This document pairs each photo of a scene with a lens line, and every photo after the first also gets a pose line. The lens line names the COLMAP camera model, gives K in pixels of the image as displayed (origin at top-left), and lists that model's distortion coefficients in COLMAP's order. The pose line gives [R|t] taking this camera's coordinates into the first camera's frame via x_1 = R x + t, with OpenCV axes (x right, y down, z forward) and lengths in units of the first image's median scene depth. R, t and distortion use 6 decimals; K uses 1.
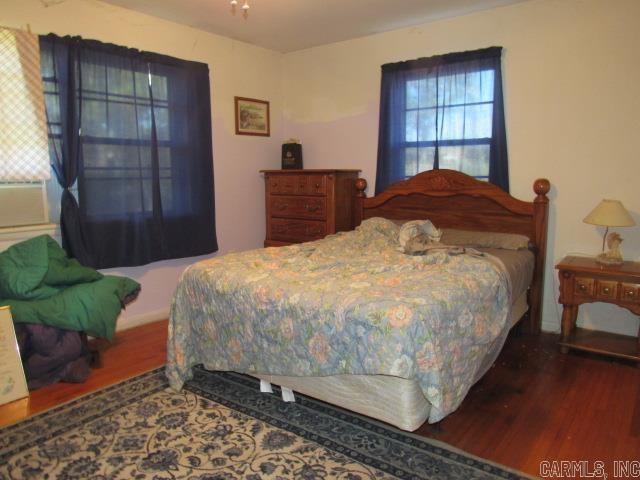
lens RADIAL K [[459.7, 0, 321.4], [0, 459.7, 238.6], [0, 0, 1]] dist [-0.023991, 0.007675]
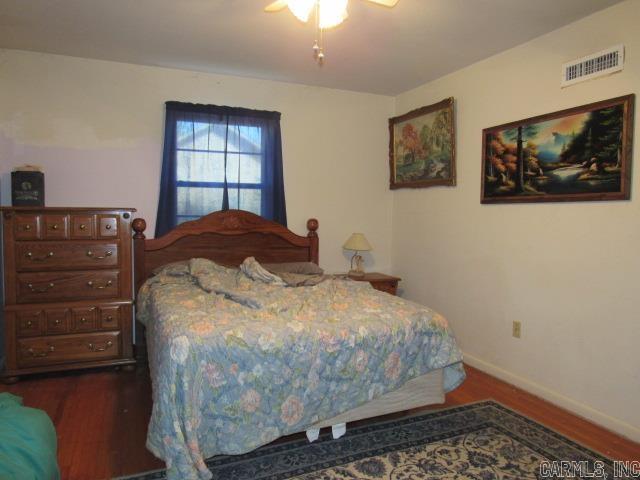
lens RADIAL K [[459.7, 0, 321.5], [0, 459.7, 240.0], [0, 0, 1]] dist [-0.023991, 0.007675]
pose [[0.493086, -0.044272, 0.868853, -0.838842], [0.107131, 0.994193, -0.010140, -0.068473], [-0.863359, 0.098081, 0.494966, 0.418651]]
